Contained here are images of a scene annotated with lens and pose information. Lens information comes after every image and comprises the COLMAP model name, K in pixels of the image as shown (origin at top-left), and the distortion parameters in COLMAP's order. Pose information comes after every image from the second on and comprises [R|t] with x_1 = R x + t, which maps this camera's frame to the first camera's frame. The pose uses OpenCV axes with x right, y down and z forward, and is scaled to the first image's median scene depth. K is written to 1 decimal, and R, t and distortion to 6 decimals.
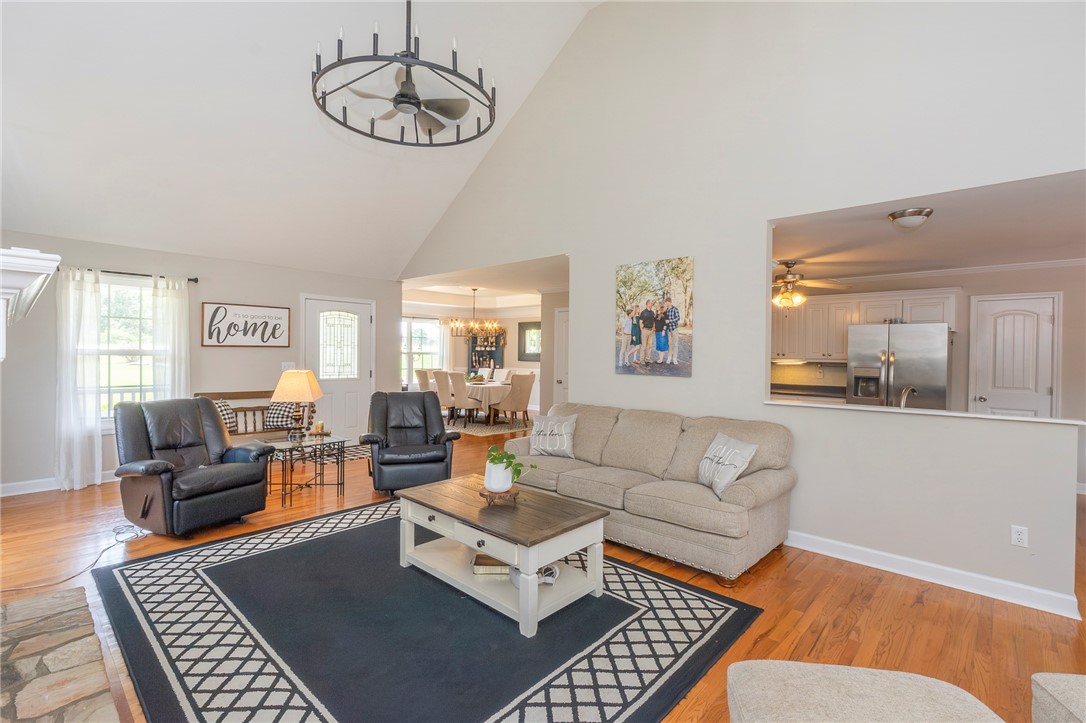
lens RADIAL K [[492.7, 0, 545.3], [0, 492.7, 360.2], [0, 0, 1]] dist [0.008717, -0.003280]
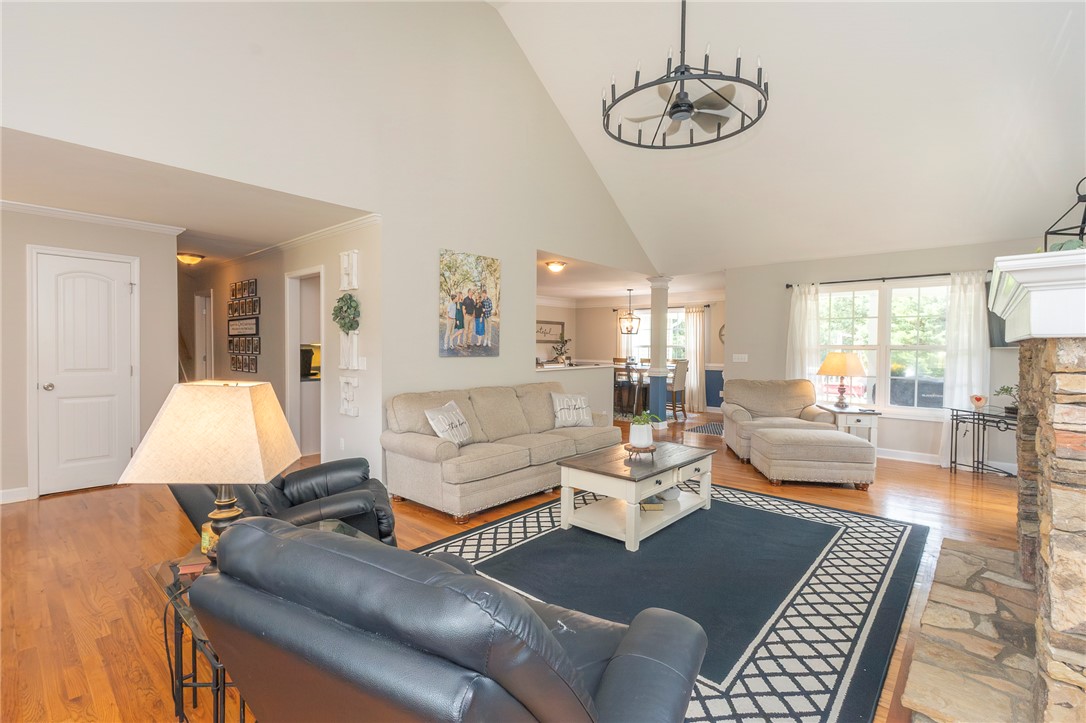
lens RADIAL K [[492.7, 0, 542.9], [0, 492.7, 356.6], [0, 0, 1]] dist [0.008717, -0.003280]
pose [[-0.015983, -0.033246, 0.999319, -0.912187], [0.006736, 0.999421, 0.033357, -0.005826], [-0.999850, 0.007264, -0.015750, 0.865258]]
